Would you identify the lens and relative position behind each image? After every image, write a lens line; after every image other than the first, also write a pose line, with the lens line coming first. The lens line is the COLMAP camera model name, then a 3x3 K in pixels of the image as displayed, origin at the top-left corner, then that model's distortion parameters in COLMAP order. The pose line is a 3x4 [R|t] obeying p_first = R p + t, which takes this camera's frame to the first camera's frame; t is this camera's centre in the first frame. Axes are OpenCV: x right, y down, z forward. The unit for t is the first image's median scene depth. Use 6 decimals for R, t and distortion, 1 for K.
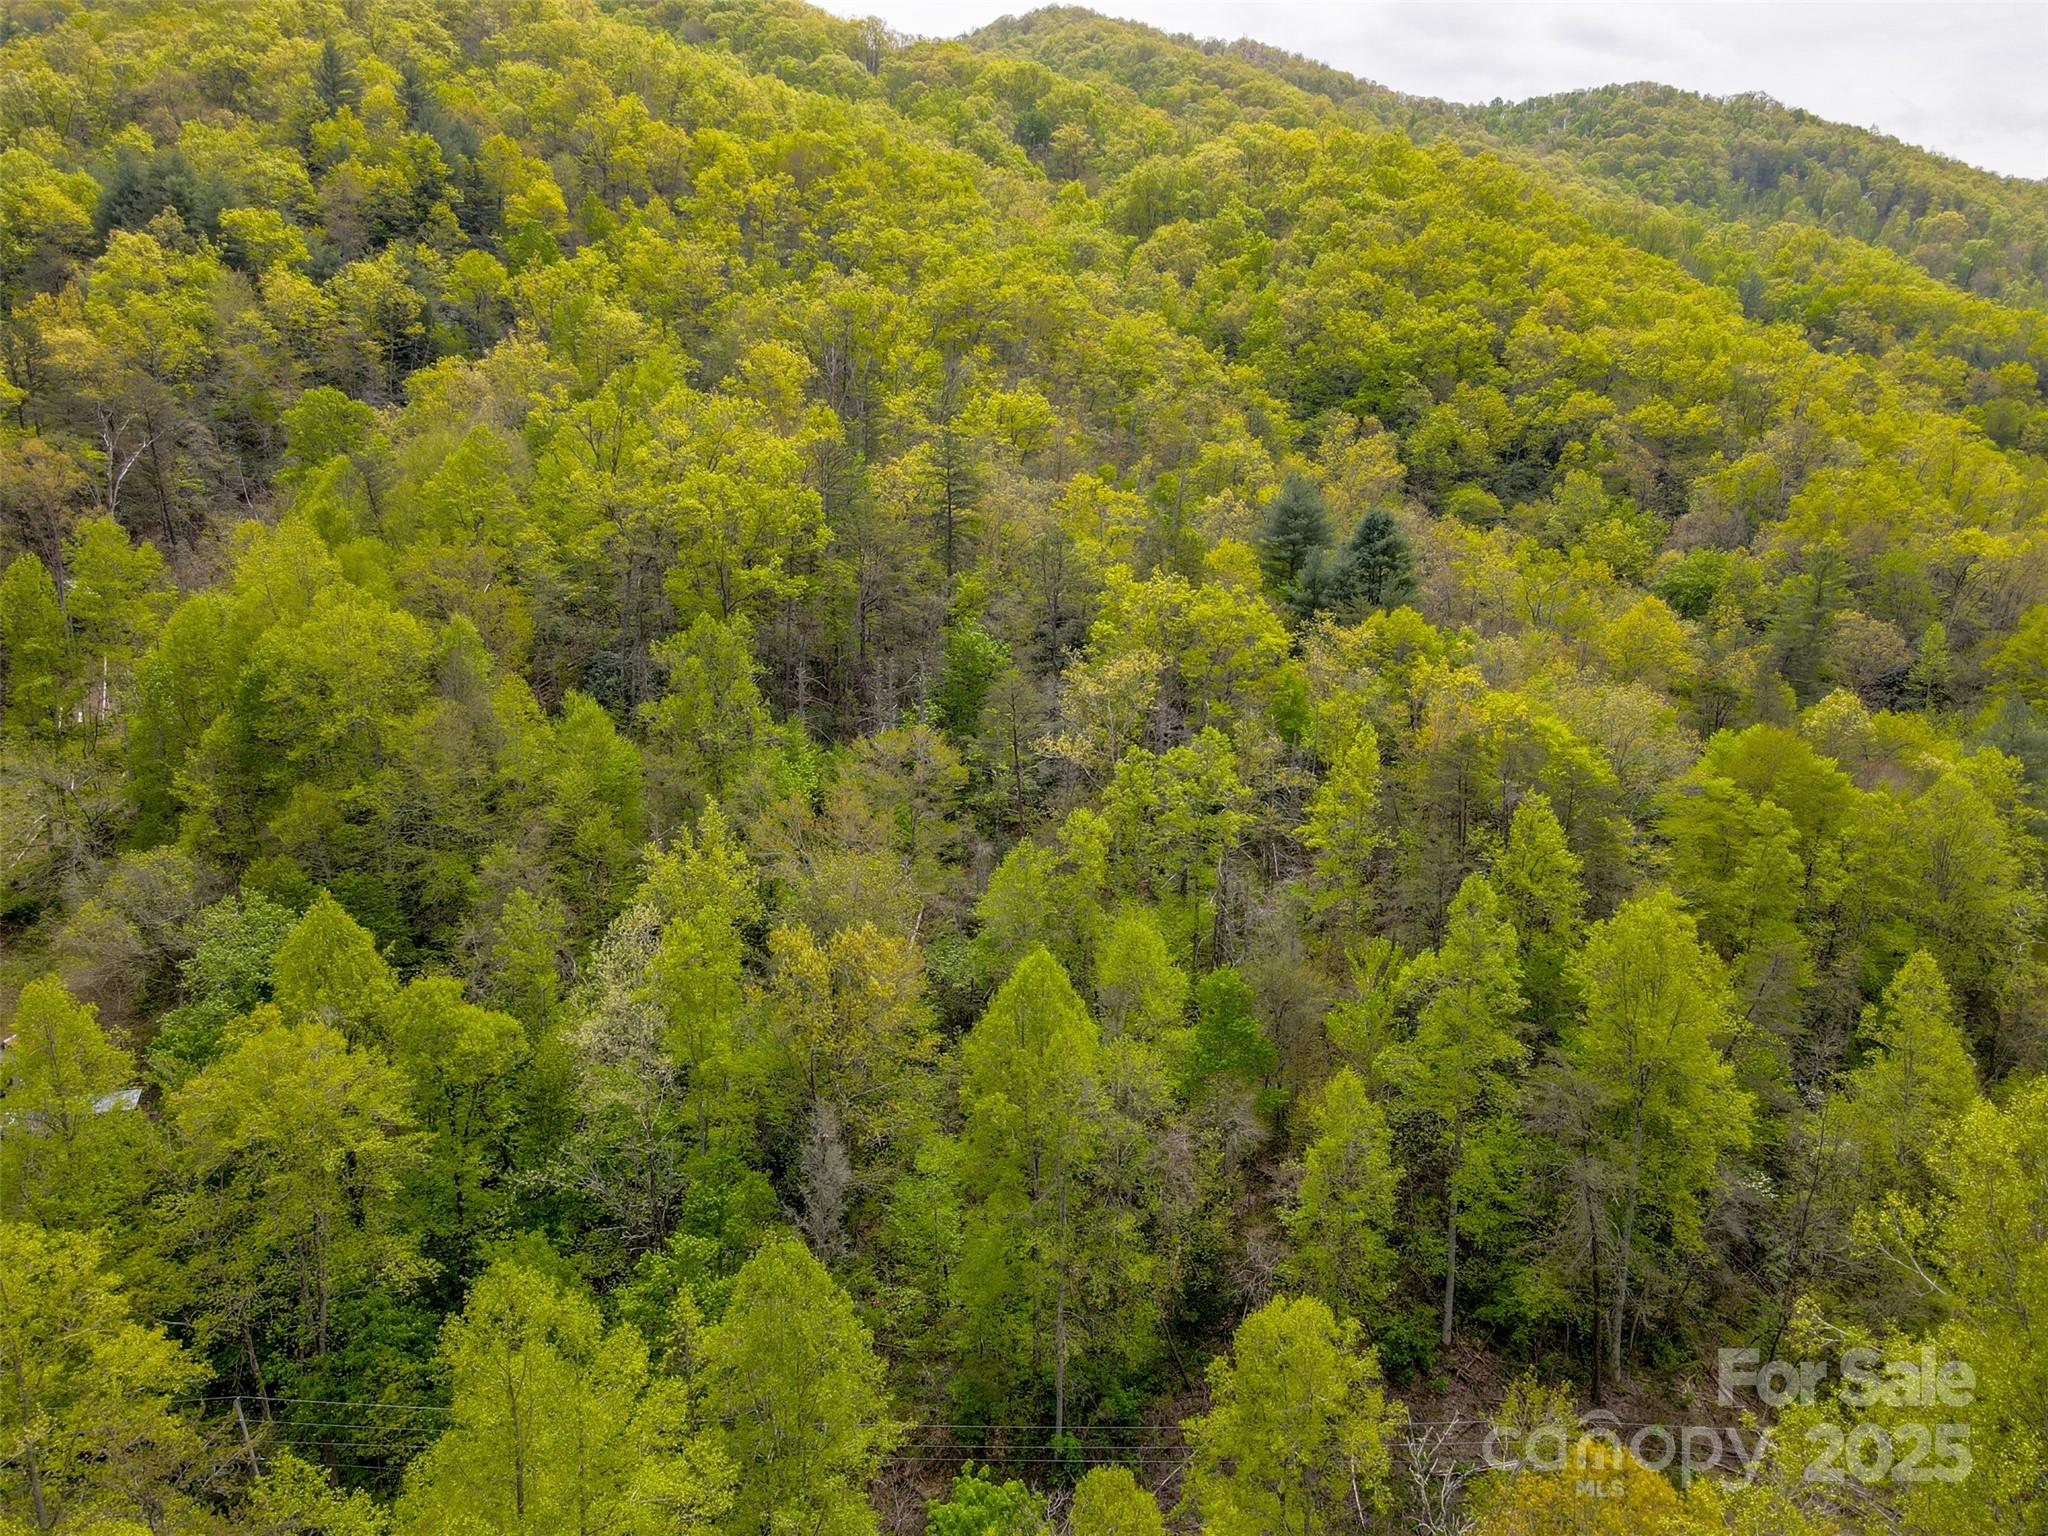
lens RADIAL K [[1522.1, 0, 1024.0], [0, 1522.1, 768.0], [0, 0, 1]] dist [0.046352, -0.011687]
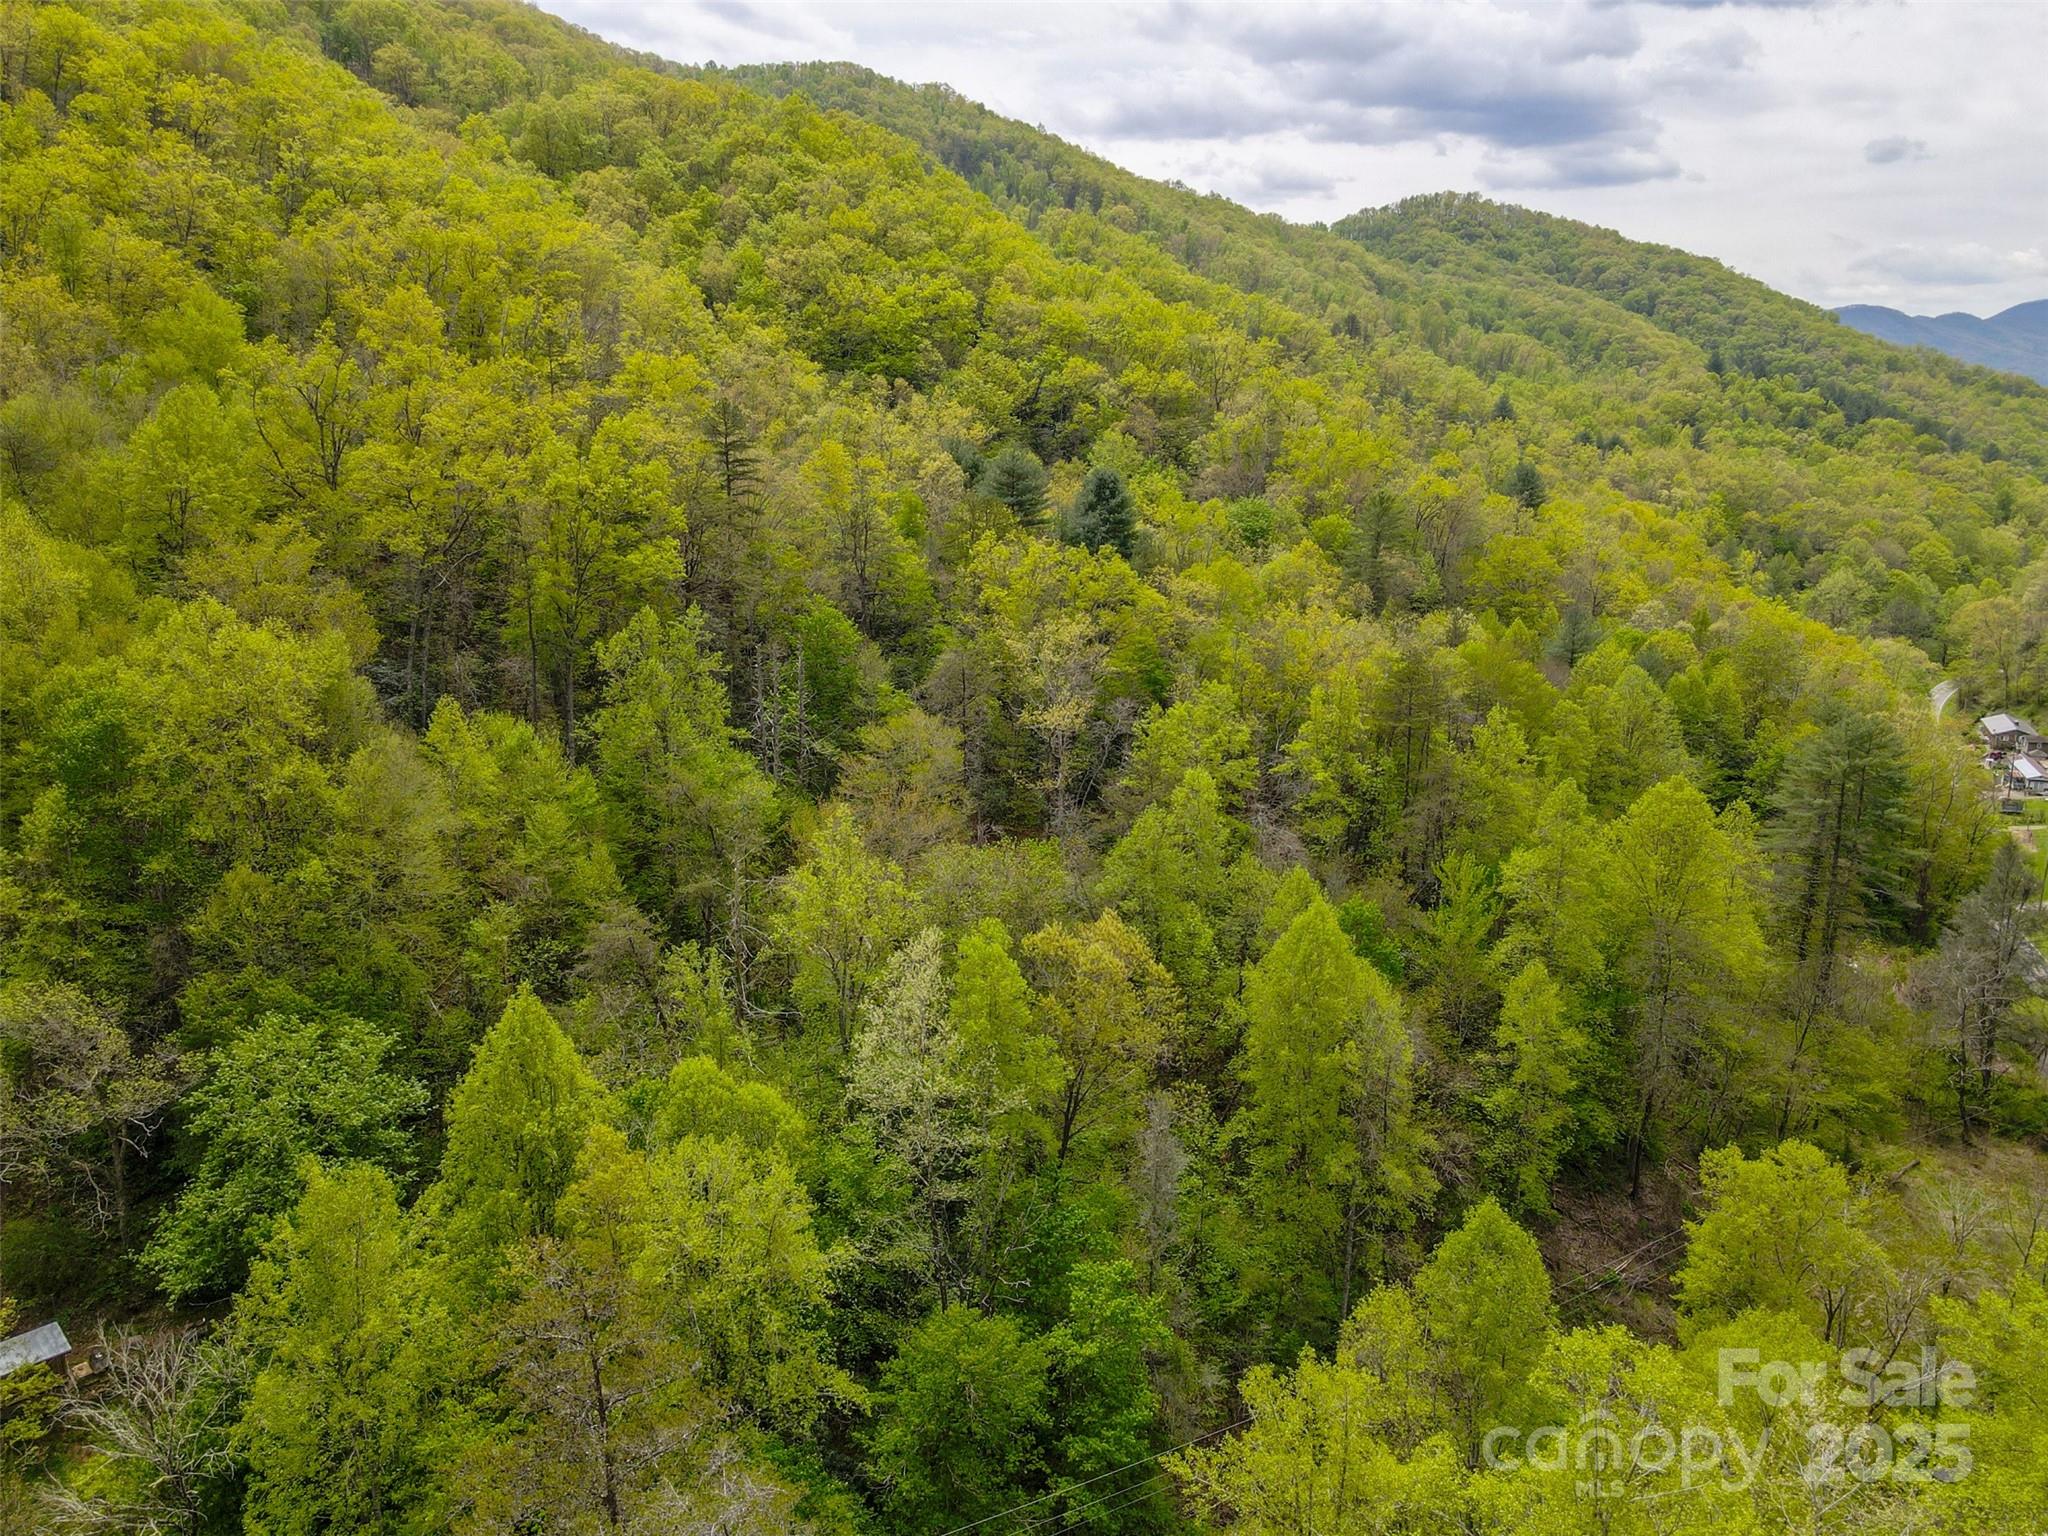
lens RADIAL K [[1522.1, 0, 1024.0], [0, 1522.1, 768.0], [0, 0, 1]] dist [0.046352, -0.011687]
pose [[0.862174, -0.126051, 0.490681, -0.139298], [0.113503, 0.991992, 0.055397, -0.009902], [-0.493734, 0.007932, 0.869577, 0.037814]]
